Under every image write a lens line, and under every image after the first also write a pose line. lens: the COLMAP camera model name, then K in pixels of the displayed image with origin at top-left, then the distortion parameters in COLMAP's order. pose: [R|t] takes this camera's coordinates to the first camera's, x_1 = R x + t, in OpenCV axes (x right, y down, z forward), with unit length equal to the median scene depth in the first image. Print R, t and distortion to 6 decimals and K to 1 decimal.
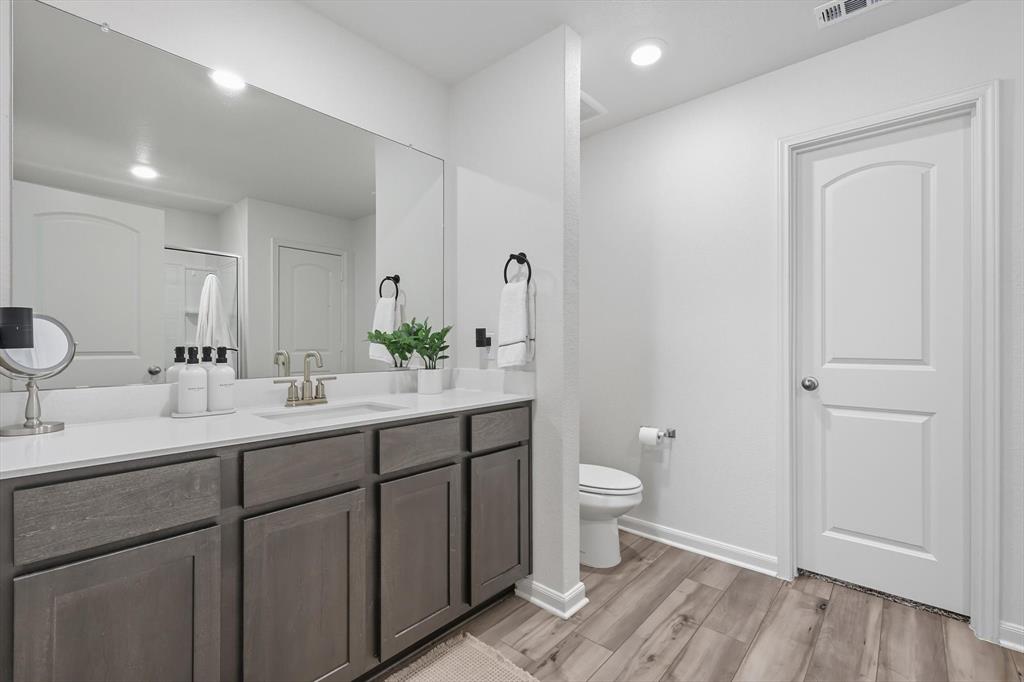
lens RADIAL K [[453.1, 0, 514.6], [0, 453.1, 342.1], [0, 0, 1]] dist [0.002707, 0.000181]
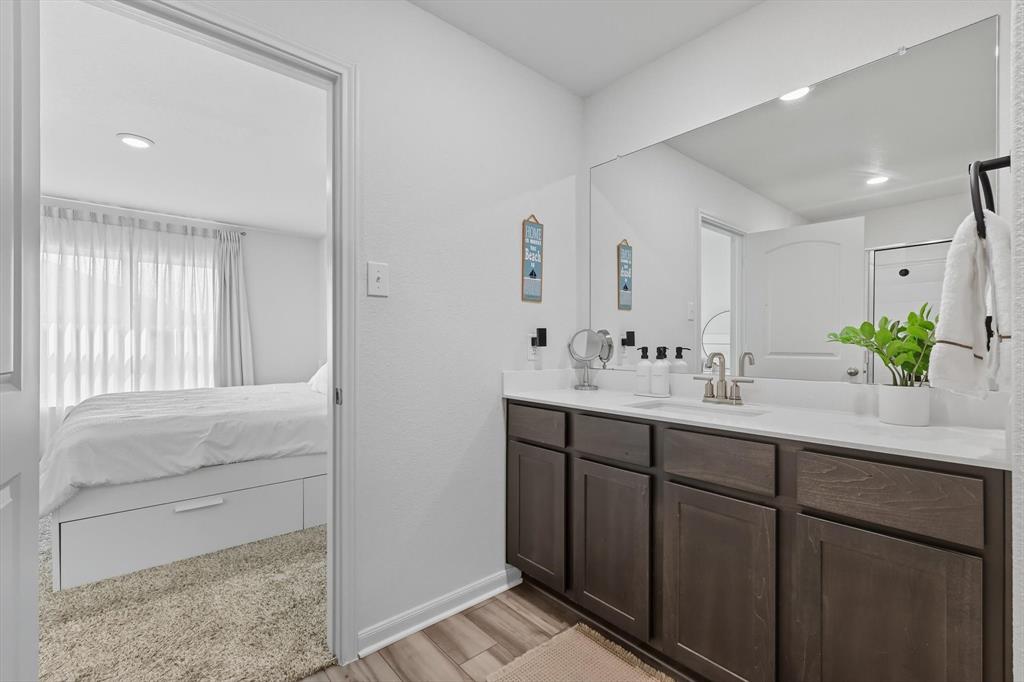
lens RADIAL K [[453.1, 0, 514.6], [0, 453.1, 342.1], [0, 0, 1]] dist [0.002707, 0.000181]
pose [[-0.120324, -0.002666, -0.992731, 0.624724], [-0.009299, 0.999956, -0.001558, 0.003596], [0.992691, 0.009043, -0.120343, 0.642713]]
